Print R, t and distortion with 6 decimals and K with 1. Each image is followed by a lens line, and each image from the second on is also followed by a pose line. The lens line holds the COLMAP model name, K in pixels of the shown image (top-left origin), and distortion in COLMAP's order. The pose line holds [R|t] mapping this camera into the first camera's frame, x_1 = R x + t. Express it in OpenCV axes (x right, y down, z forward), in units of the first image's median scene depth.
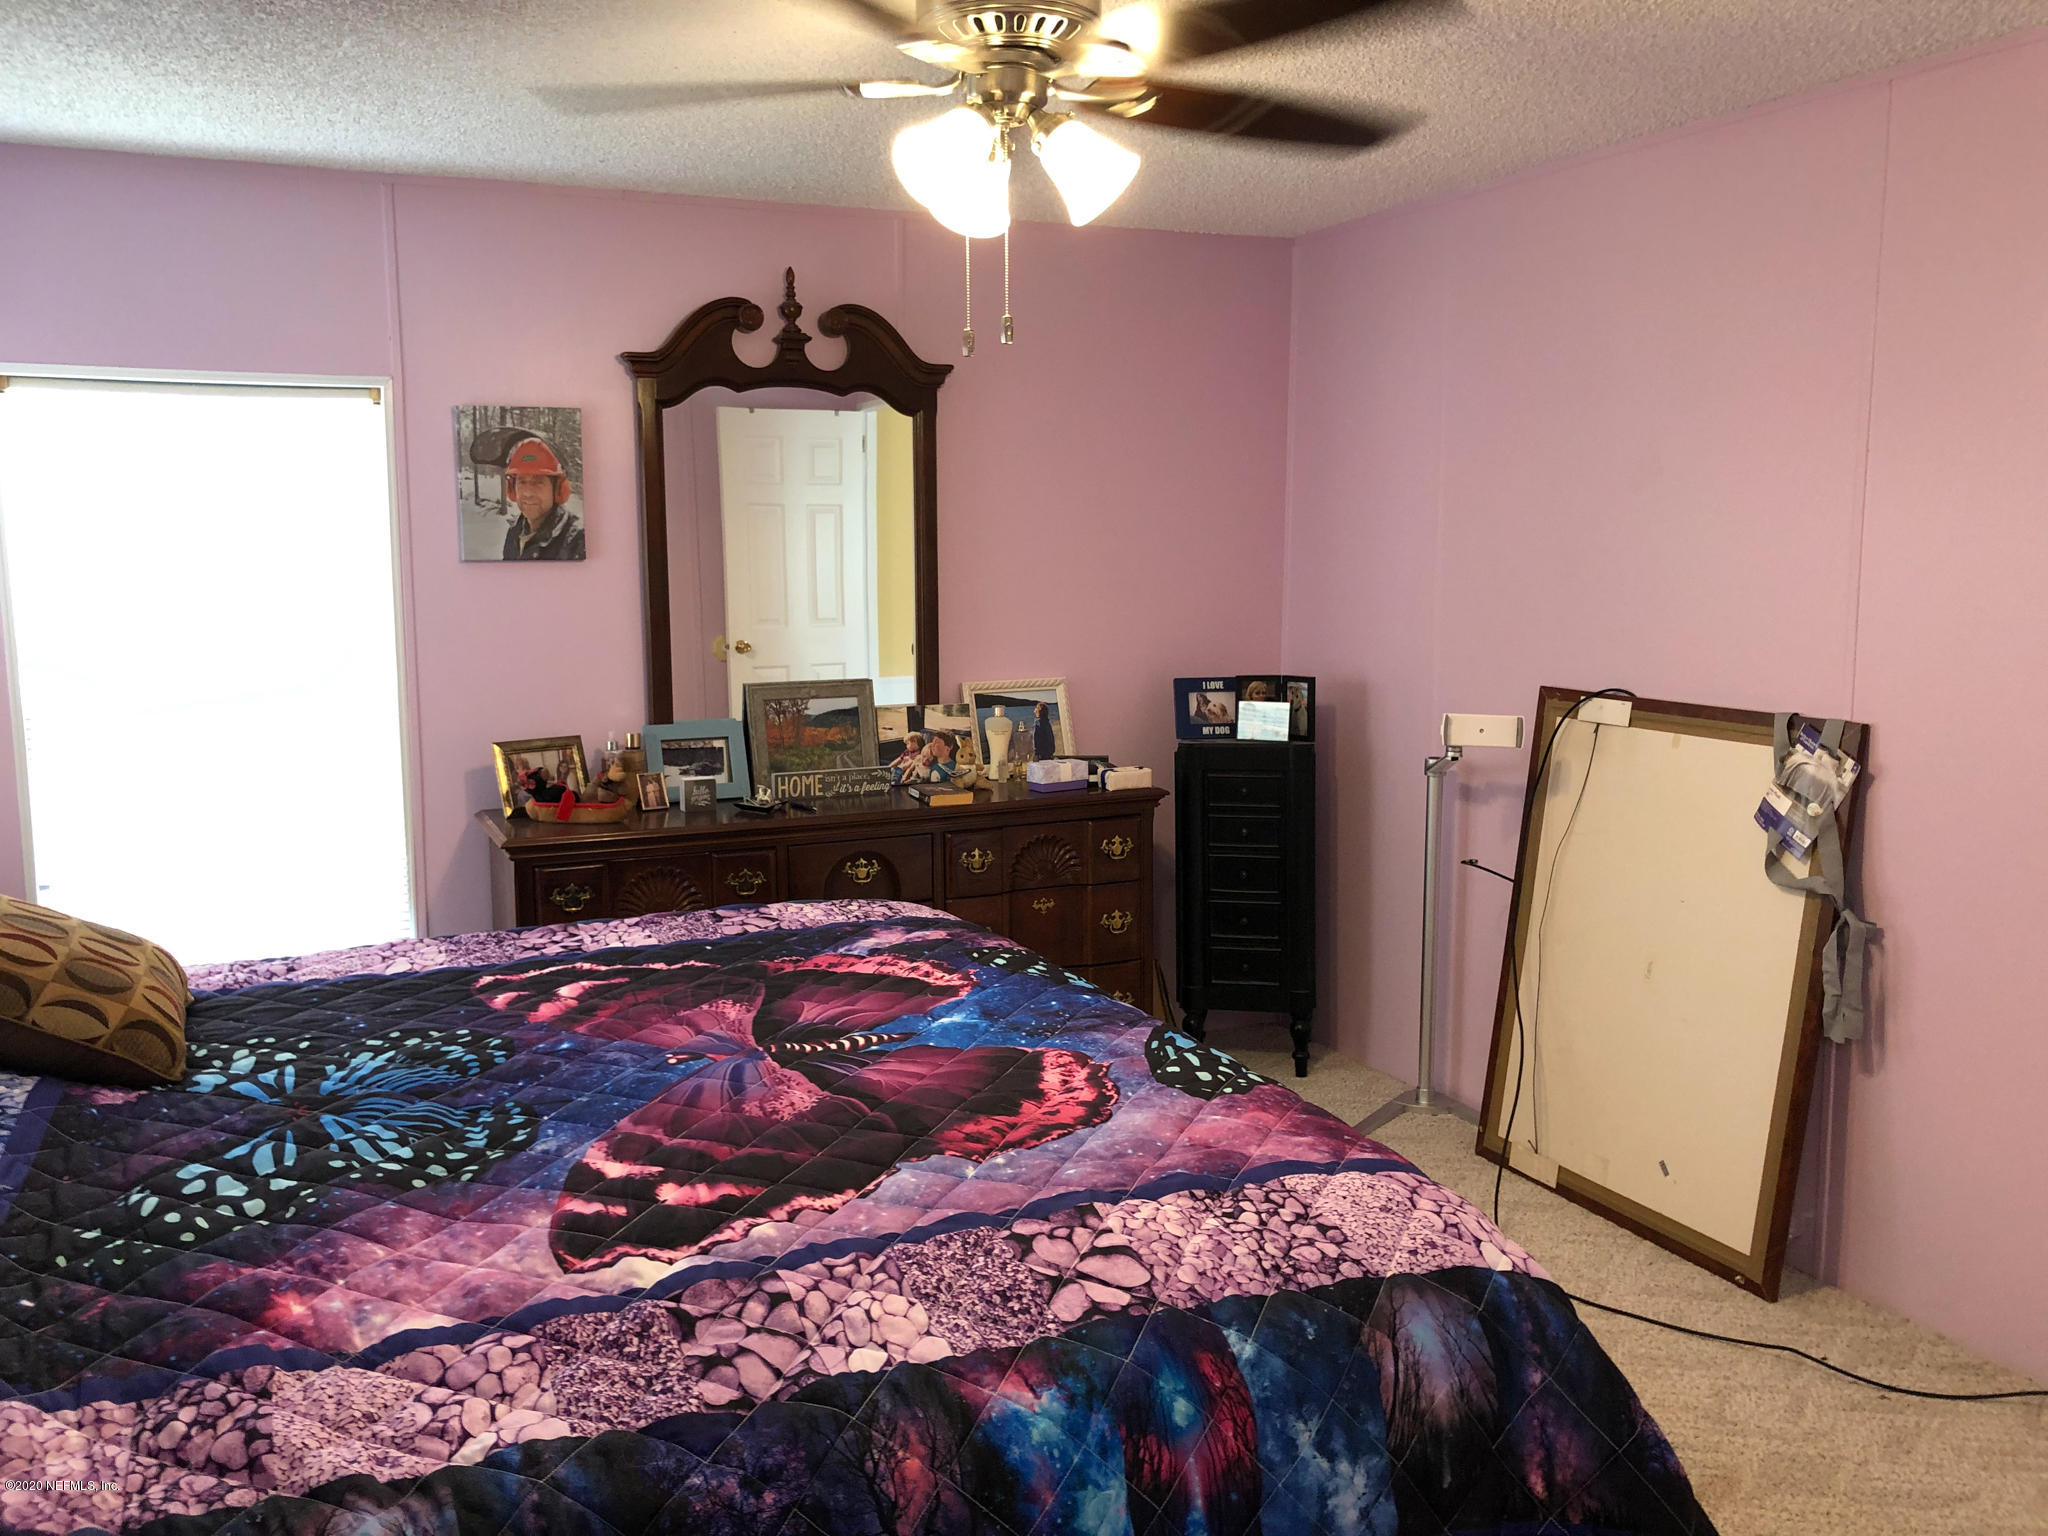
lens RADIAL K [[1698.9, 0, 1027.1], [0, 1698.9, 765.2], [0, 0, 1]] dist [0.028830, -0.039608]
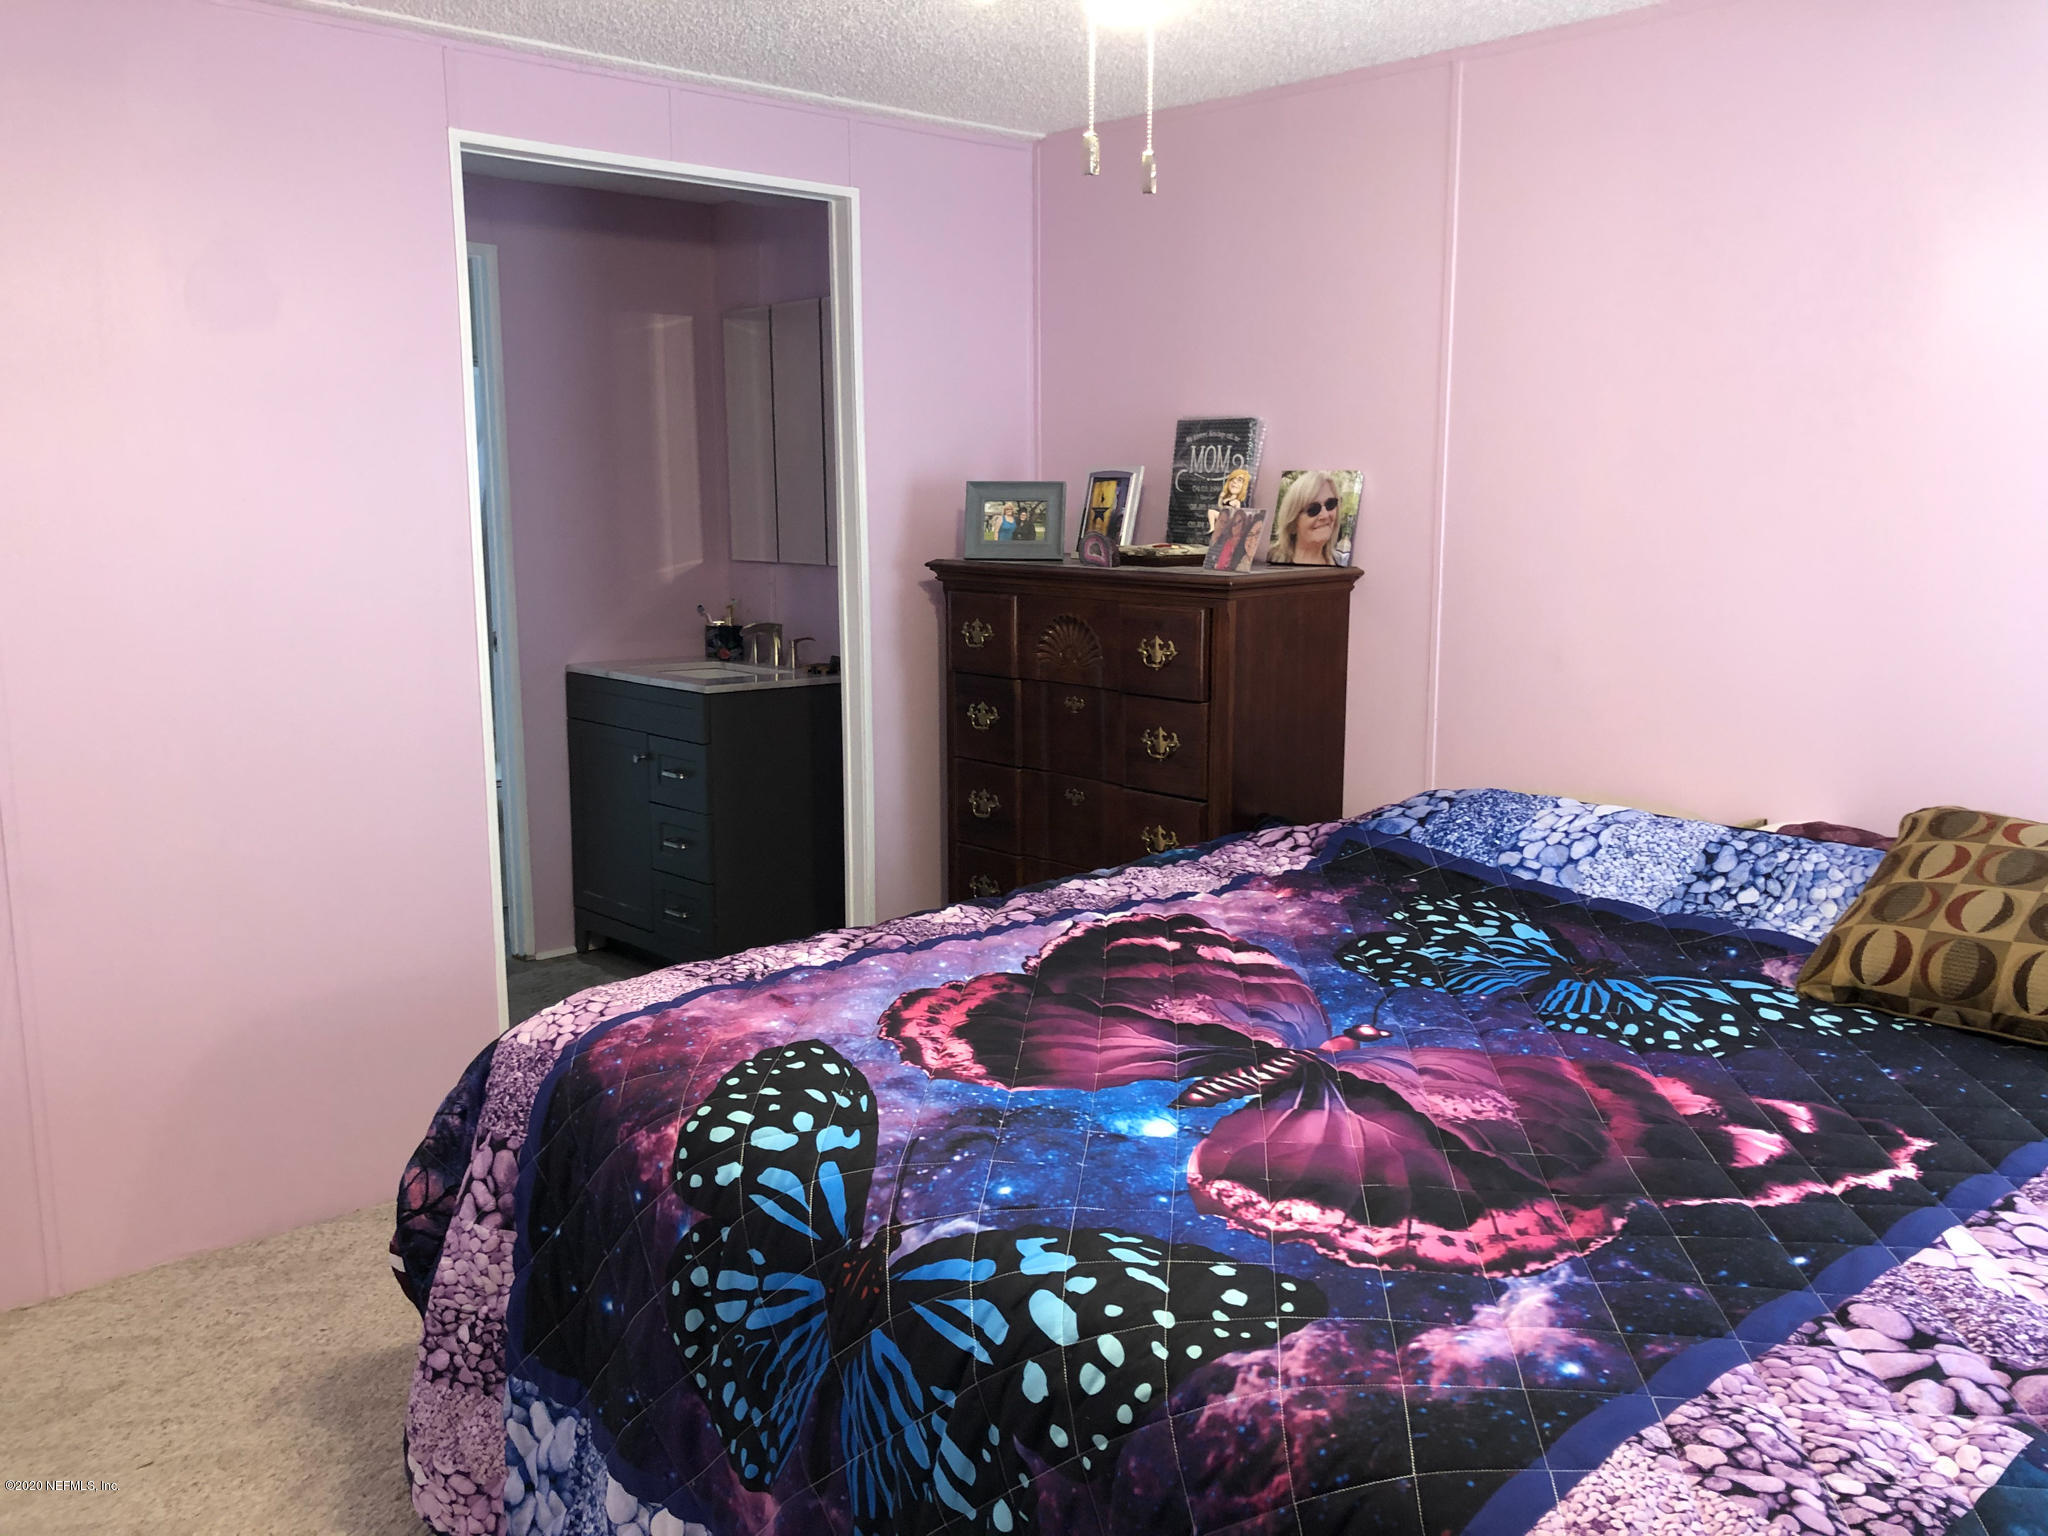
lens RADIAL K [[1698.9, 0, 1027.0], [0, 1698.9, 777.0], [0, 0, 1]] dist [0.028830, -0.039608]
pose [[-0.953042, 0.054746, -0.297848, 0.139454], [-0.045030, 0.946973, 0.318143, -0.141929], [0.299471, 0.316616, -0.900040, 1.014978]]
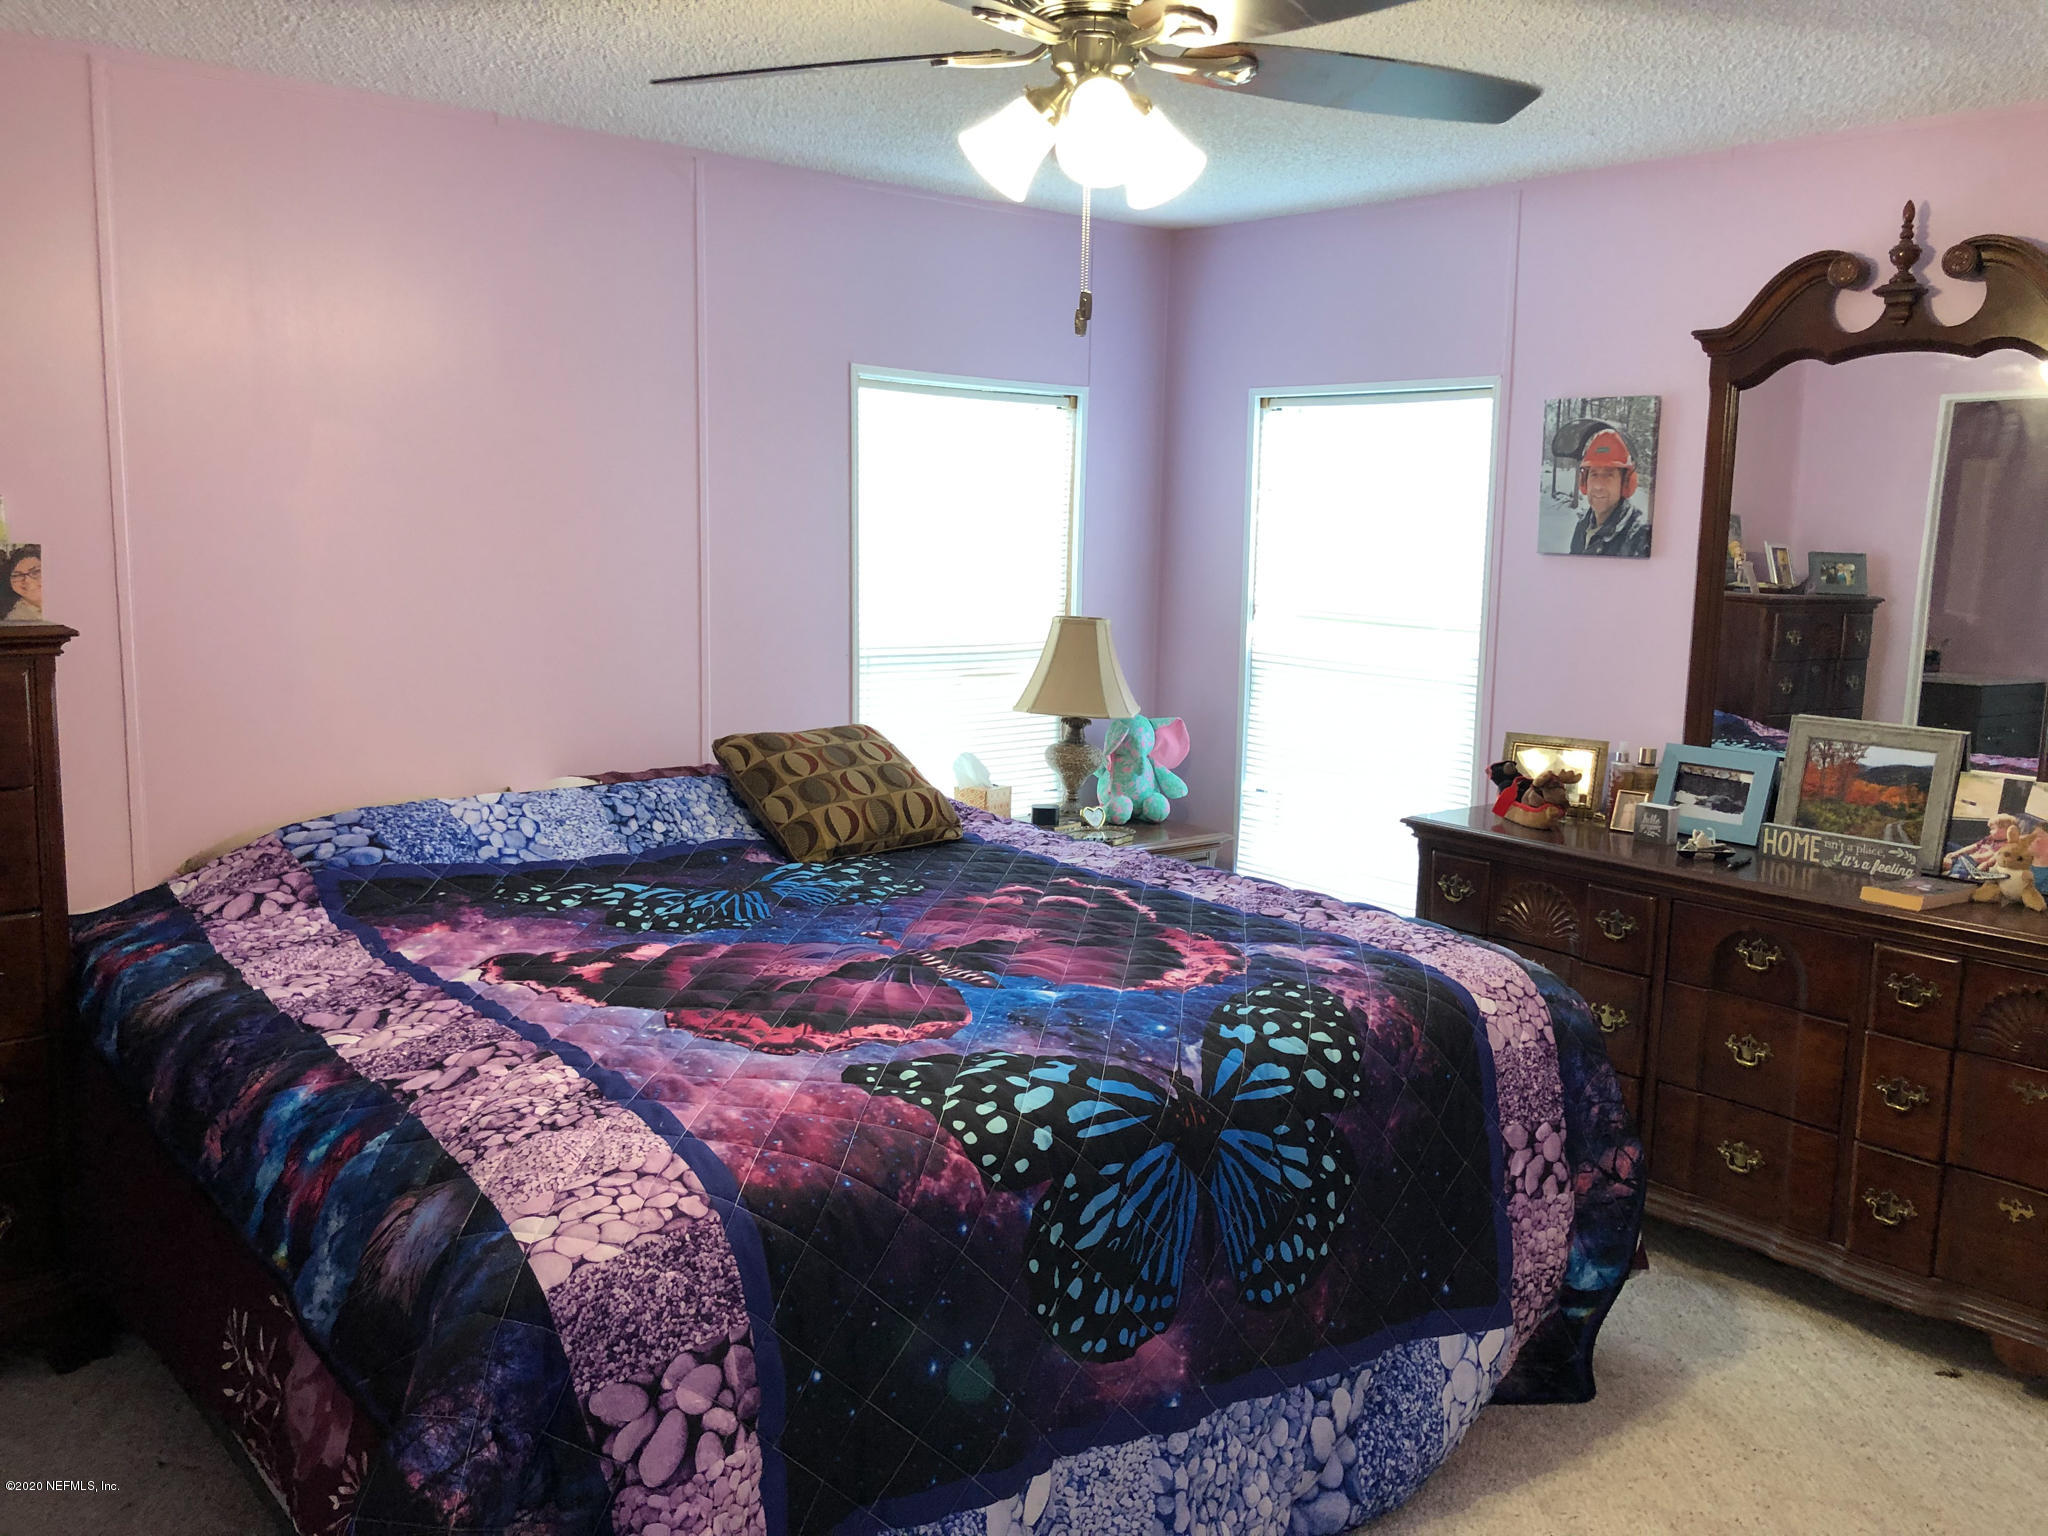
lens RADIAL K [[1698.9, 0, 1017.7], [0, 1698.9, 759.7], [0, 0, 1]] dist [0.028830, -0.039608]
pose [[0.264166, 0.151106, -0.952567, 0.572301], [-0.160858, 0.980720, 0.110963, -0.062003], [0.950969, 0.123915, 0.283379, 0.433059]]
